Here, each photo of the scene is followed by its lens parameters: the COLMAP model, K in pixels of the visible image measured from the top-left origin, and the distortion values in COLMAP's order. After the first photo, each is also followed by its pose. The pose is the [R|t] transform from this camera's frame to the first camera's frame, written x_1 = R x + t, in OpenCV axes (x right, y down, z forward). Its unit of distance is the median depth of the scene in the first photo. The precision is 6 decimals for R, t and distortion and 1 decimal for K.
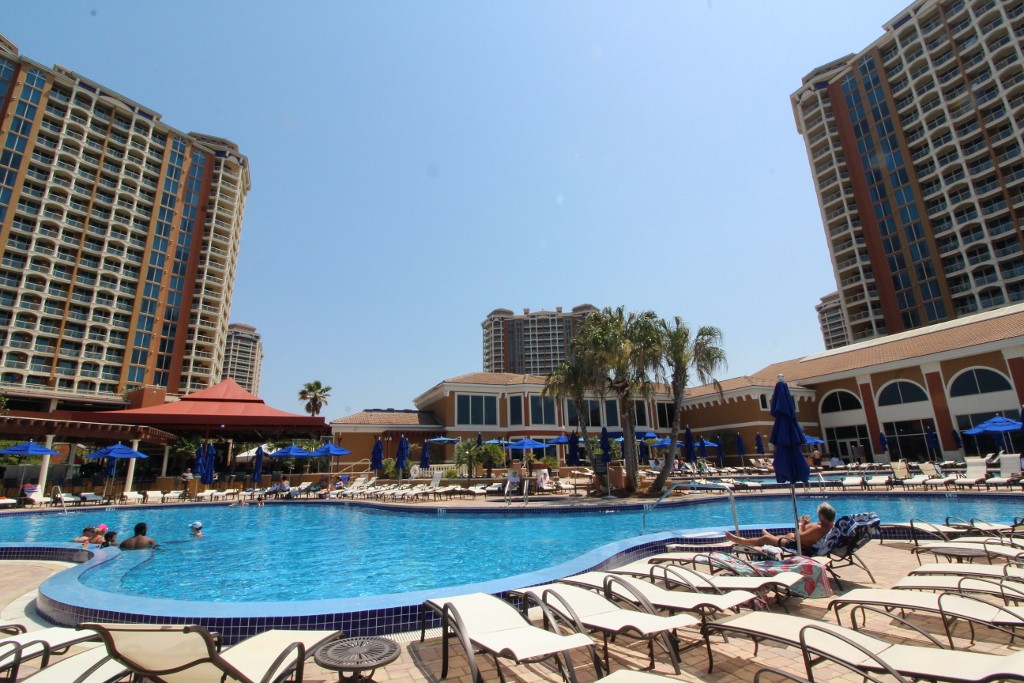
lens RADIAL K [[474.8, 0, 512.0], [0, 474.8, 341.5], [0, 0, 1]] dist [-0.000926, -0.012151]
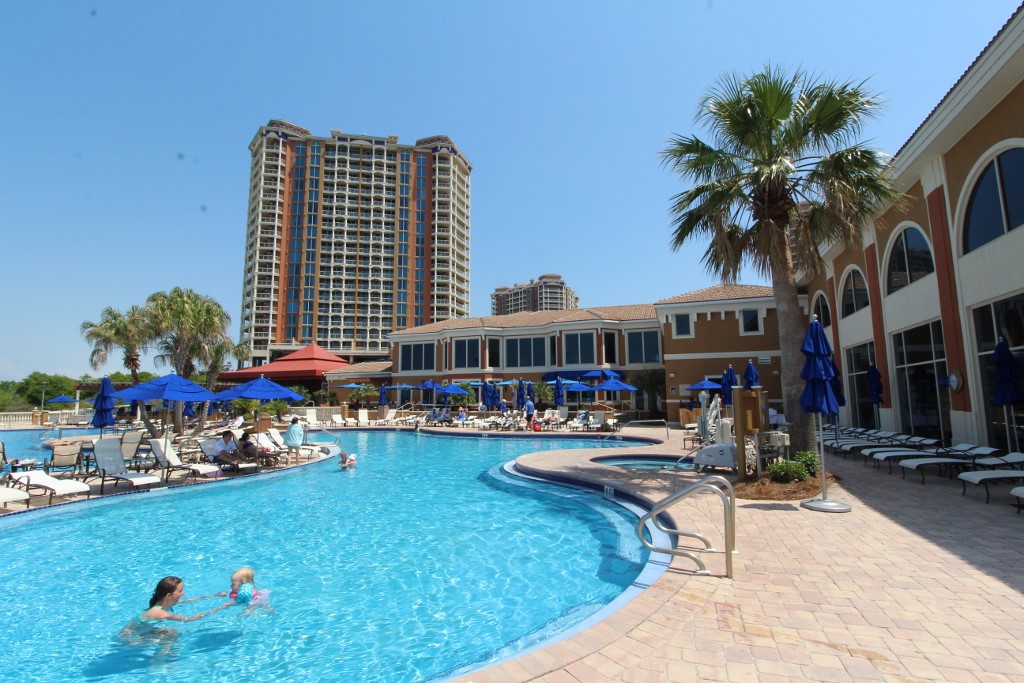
lens RADIAL K [[474.8, 0, 512.0], [0, 474.8, 341.5], [0, 0, 1]] dist [-0.000926, -0.012151]
pose [[0.728467, -0.066656, -0.681830, 0.384966], [0.170472, 0.981587, 0.086172, 0.024066], [0.663532, -0.179007, 0.726417, 0.164626]]
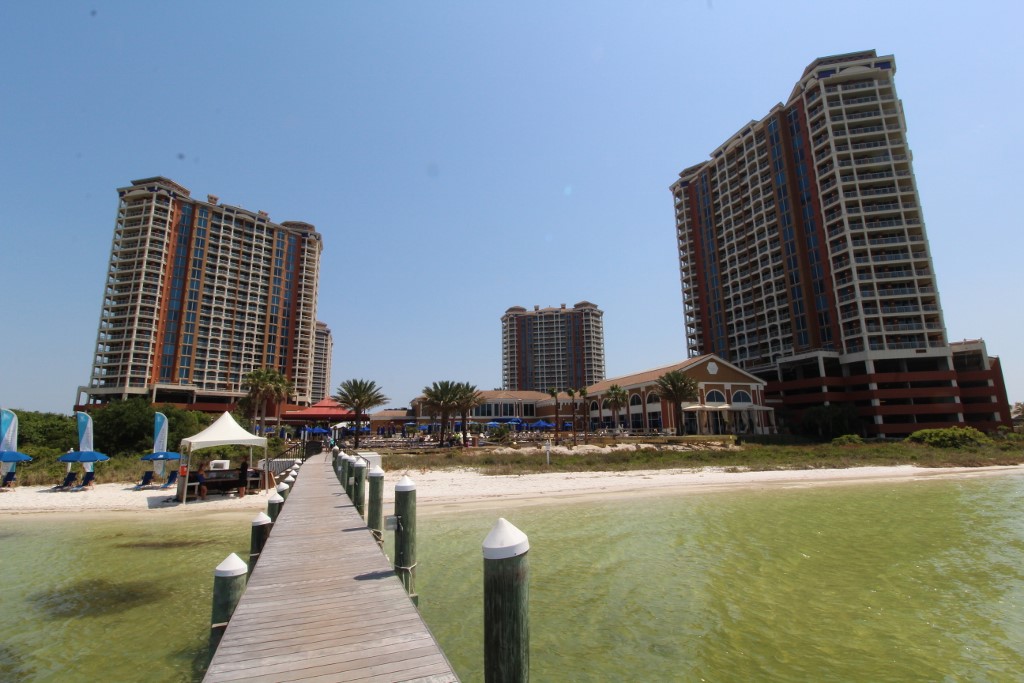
lens RADIAL K [[474.8, 0, 512.0], [0, 474.8, 341.5], [0, 0, 1]] dist [-0.000926, -0.012151]
pose [[0.993098, -0.013737, -0.116476, 0.271901], [0.021793, 0.997436, 0.068171, -0.154955], [0.115241, -0.070239, 0.990851, -0.562084]]
